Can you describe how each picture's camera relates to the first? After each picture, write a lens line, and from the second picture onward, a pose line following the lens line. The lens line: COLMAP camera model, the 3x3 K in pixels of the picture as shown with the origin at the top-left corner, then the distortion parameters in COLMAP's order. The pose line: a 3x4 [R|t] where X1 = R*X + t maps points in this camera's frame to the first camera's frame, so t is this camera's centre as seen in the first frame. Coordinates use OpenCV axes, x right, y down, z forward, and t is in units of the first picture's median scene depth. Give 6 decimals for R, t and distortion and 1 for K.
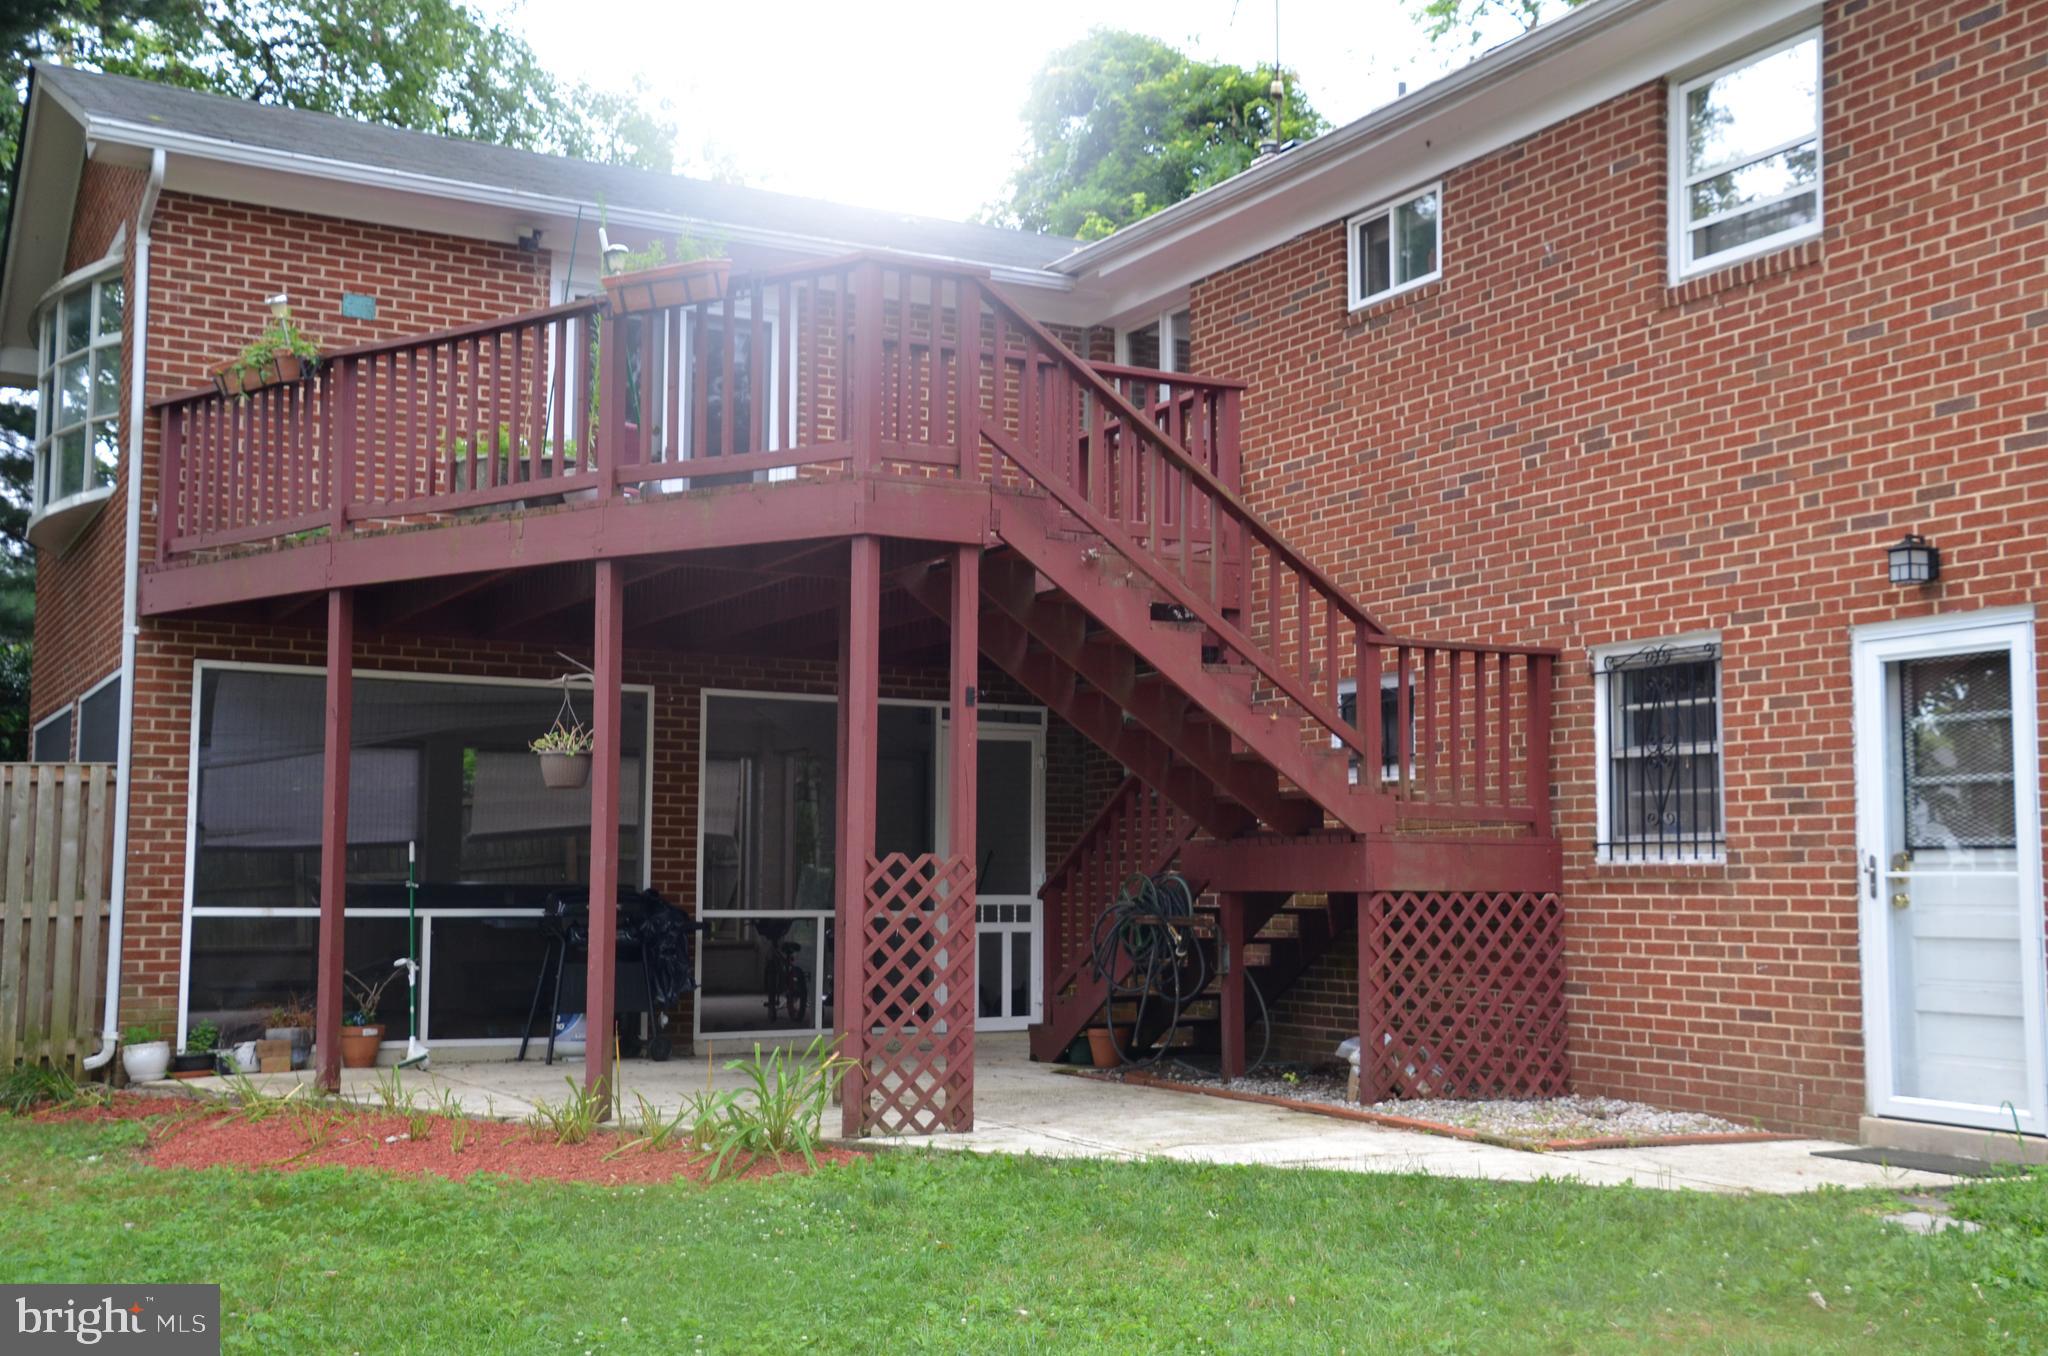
lens RADIAL K [[2347.4, 0, 1025.1], [0, 2347.4, 682.2], [0, 0, 1]] dist [0.115615, 0.000000]
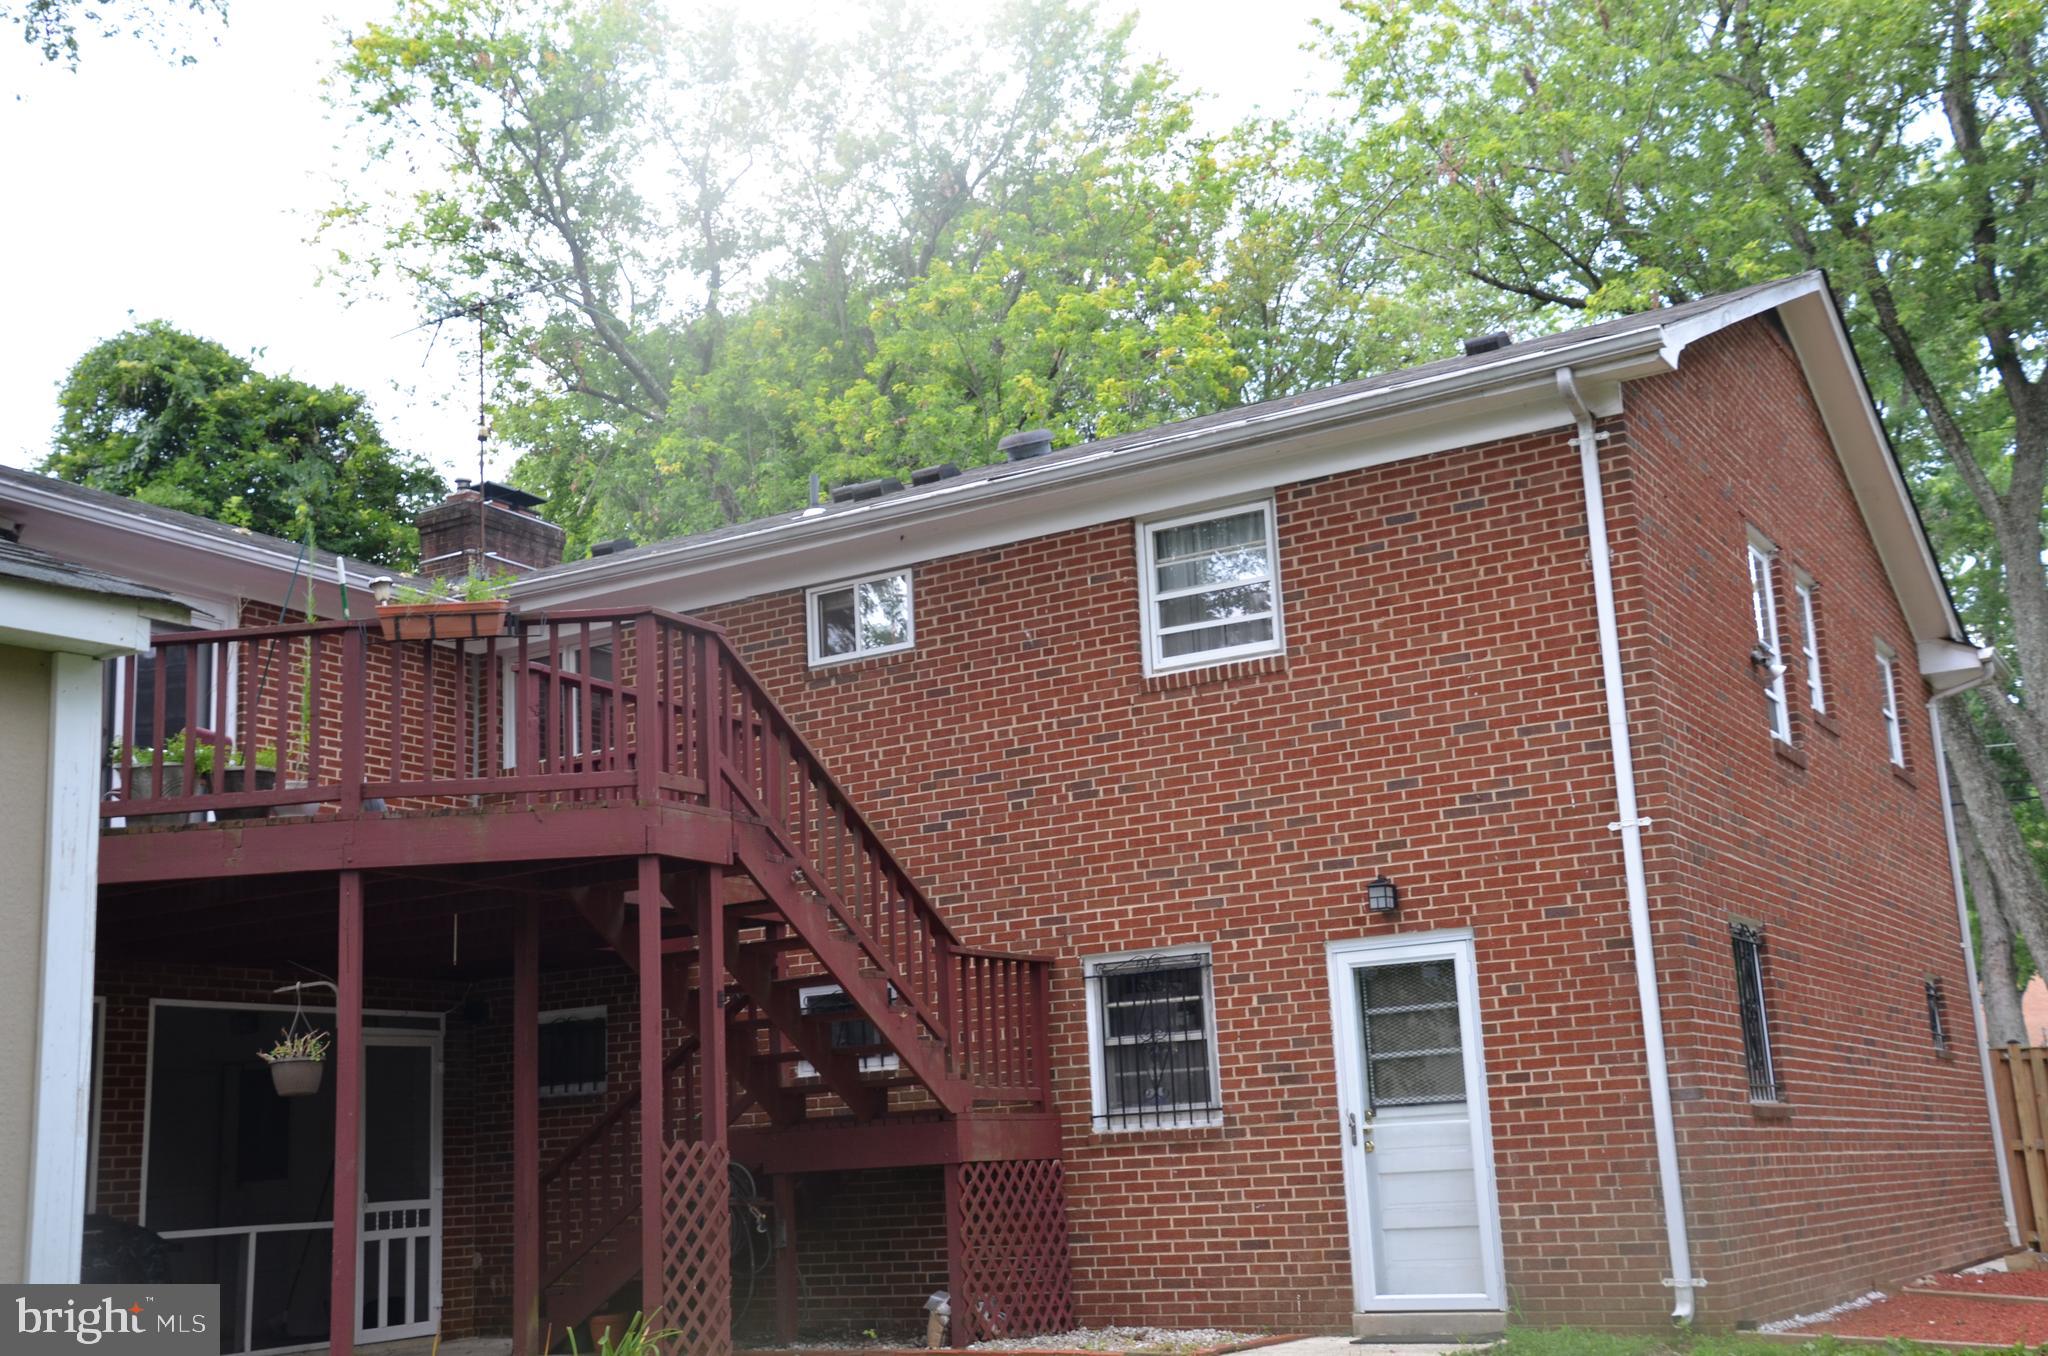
lens RADIAL K [[2347.4, 0, 1034.9], [0, 2347.4, 697.2], [0, 0, 1]] dist [0.115615, 0.000000]
pose [[0.853034, 0.059409, 0.518462, -0.443215], [0.004534, 0.992618, -0.121201, 0.000031], [-0.521835, 0.105739, 0.846467, -0.052881]]
